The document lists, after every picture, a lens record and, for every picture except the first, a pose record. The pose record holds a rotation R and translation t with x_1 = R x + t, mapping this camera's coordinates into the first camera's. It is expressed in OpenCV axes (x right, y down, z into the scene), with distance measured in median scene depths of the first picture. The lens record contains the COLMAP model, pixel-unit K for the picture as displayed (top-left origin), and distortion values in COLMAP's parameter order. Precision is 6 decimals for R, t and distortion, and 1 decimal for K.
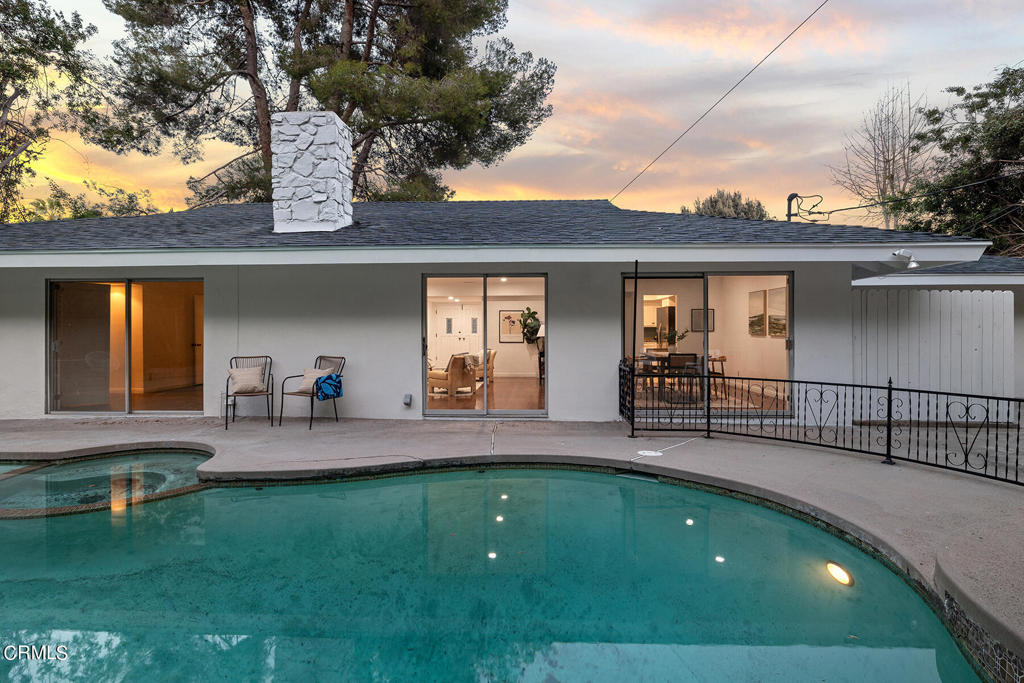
lens RADIAL K [[509.8, 0, 512.4], [0, 509.8, 339.6], [0, 0, 1]] dist [0.000260, 0.000109]
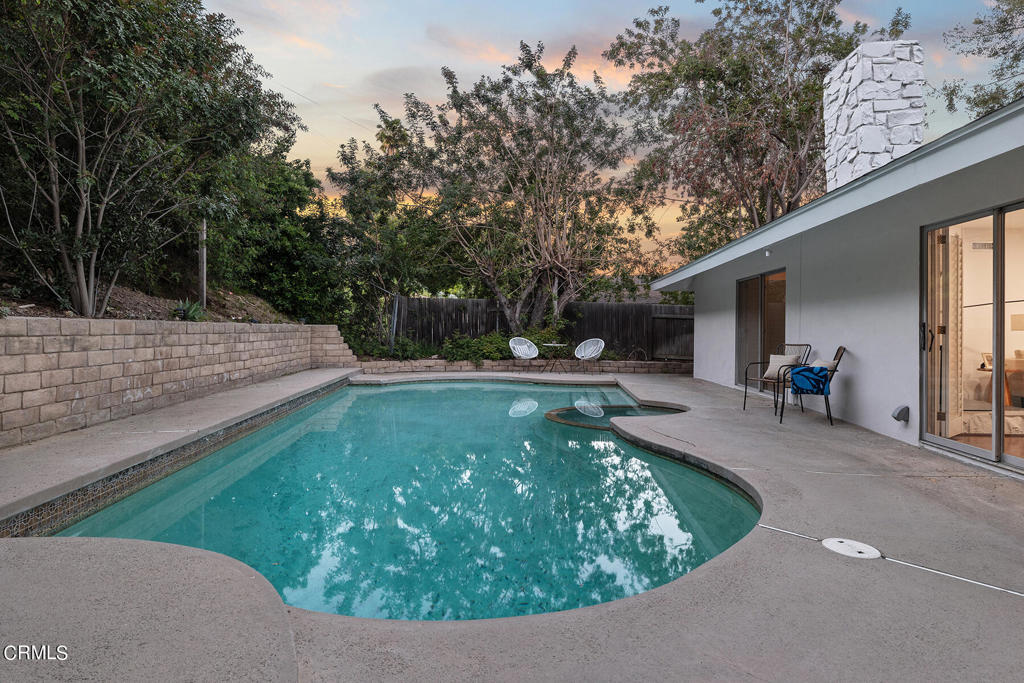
lens RADIAL K [[598.2, 0, 511.6], [0, 598.2, 334.1], [0, 0, 1]] dist [-0.000828, -0.000084]
pose [[-0.034667, 0.010086, -0.999348, 0.622489], [-0.010223, 0.999893, 0.010446, 0.007736], [0.999347, 0.010579, -0.034560, 0.491751]]
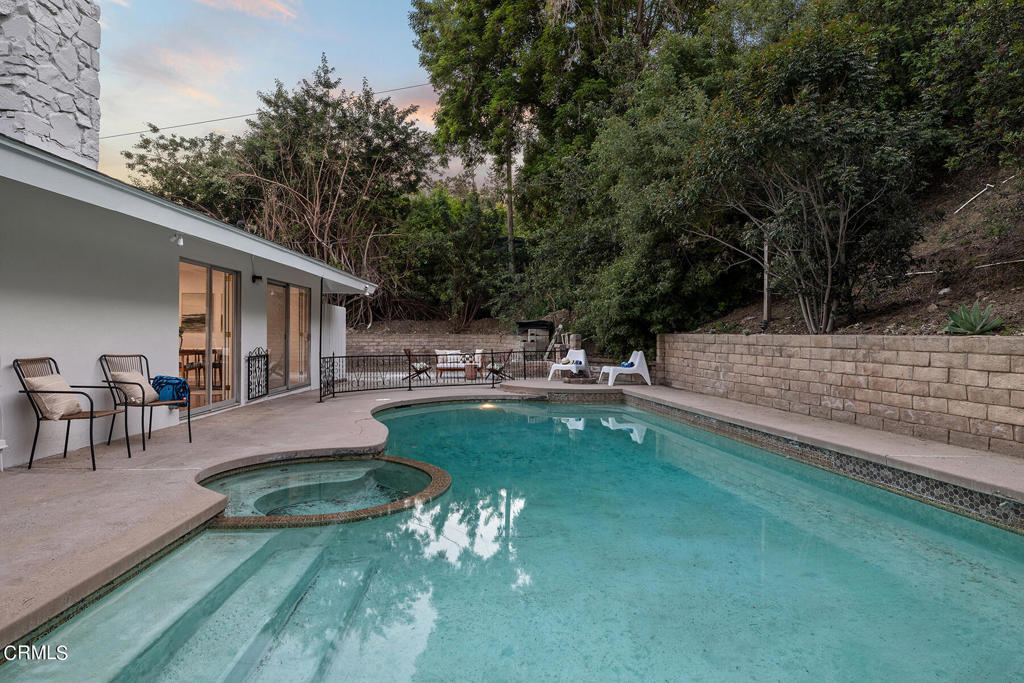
lens RADIAL K [[621.2, 0, 512.9], [0, 621.2, 338.9], [0, 0, 1]] dist [0.000590, -0.000033]
pose [[-0.055605, -0.007496, 0.998425, -1.134973], [0.012760, 0.999885, 0.008217, -0.005777], [-0.998371, 0.013197, -0.055503, 0.482321]]
